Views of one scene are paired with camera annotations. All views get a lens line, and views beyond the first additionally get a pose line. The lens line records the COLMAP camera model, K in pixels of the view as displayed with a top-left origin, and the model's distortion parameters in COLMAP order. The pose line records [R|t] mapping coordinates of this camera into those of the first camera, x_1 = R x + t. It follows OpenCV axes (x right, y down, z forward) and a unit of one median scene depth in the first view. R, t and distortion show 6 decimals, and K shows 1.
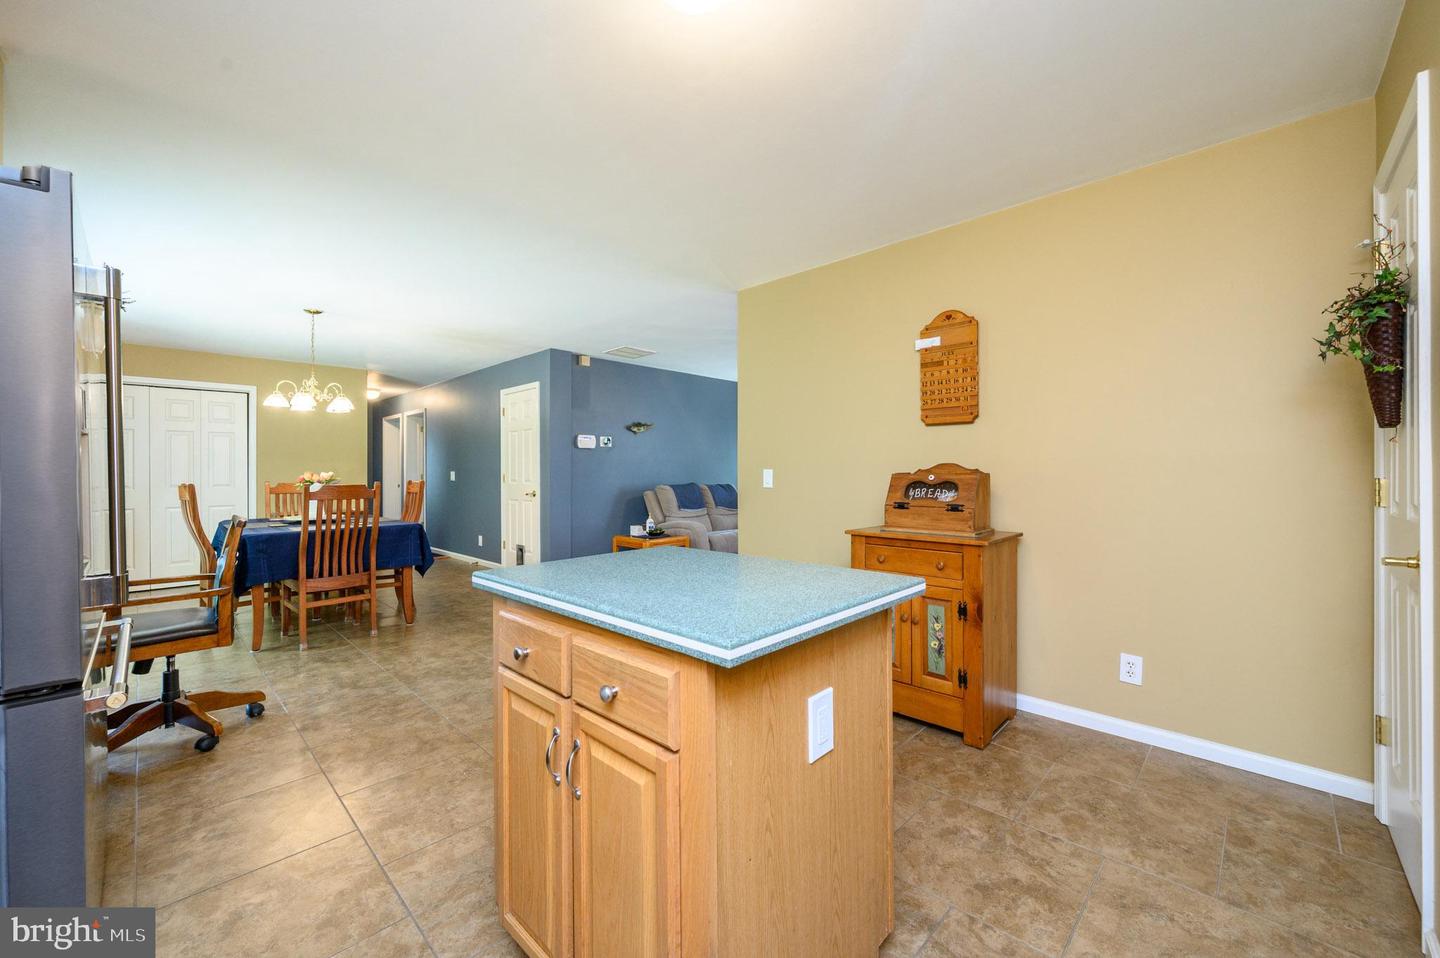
lens RADIAL K [[573.6, 0, 724.0], [0, 573.6, 471.8], [0, 0, 1]] dist [0.002425, 0.001537]
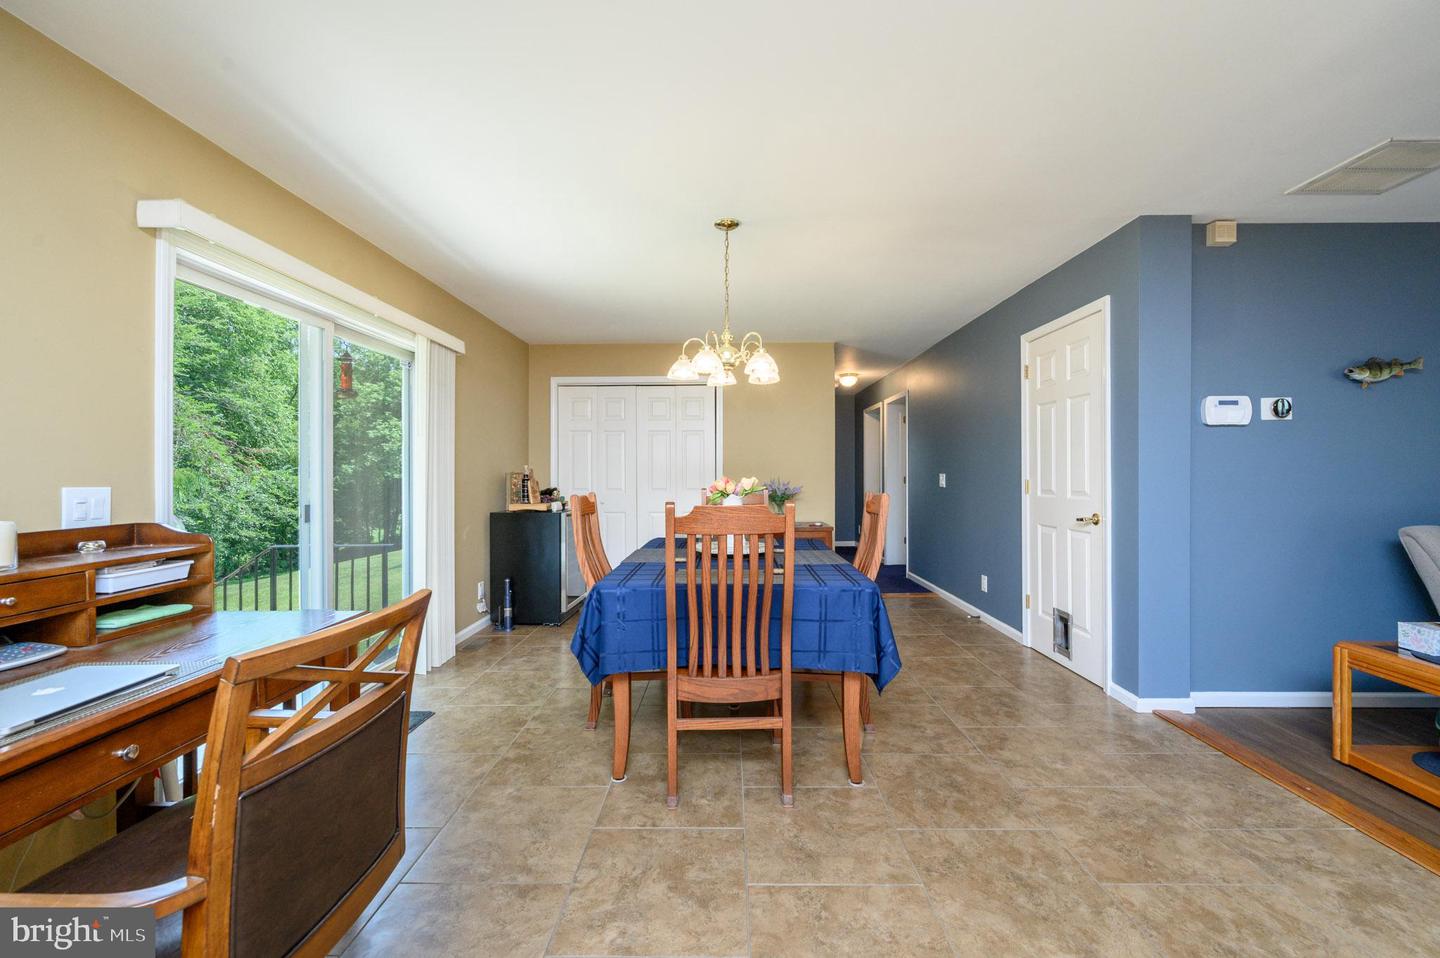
lens RADIAL K [[573.6, 0, 722.7], [0, 573.6, 470.1], [0, 0, 1]] dist [0.002425, 0.001537]
pose [[0.686863, -0.001214, -0.726786, -0.181403], [-0.000198, 0.999998, -0.001858, -0.004696], [0.726787, 0.001420, 0.686861, 0.395325]]
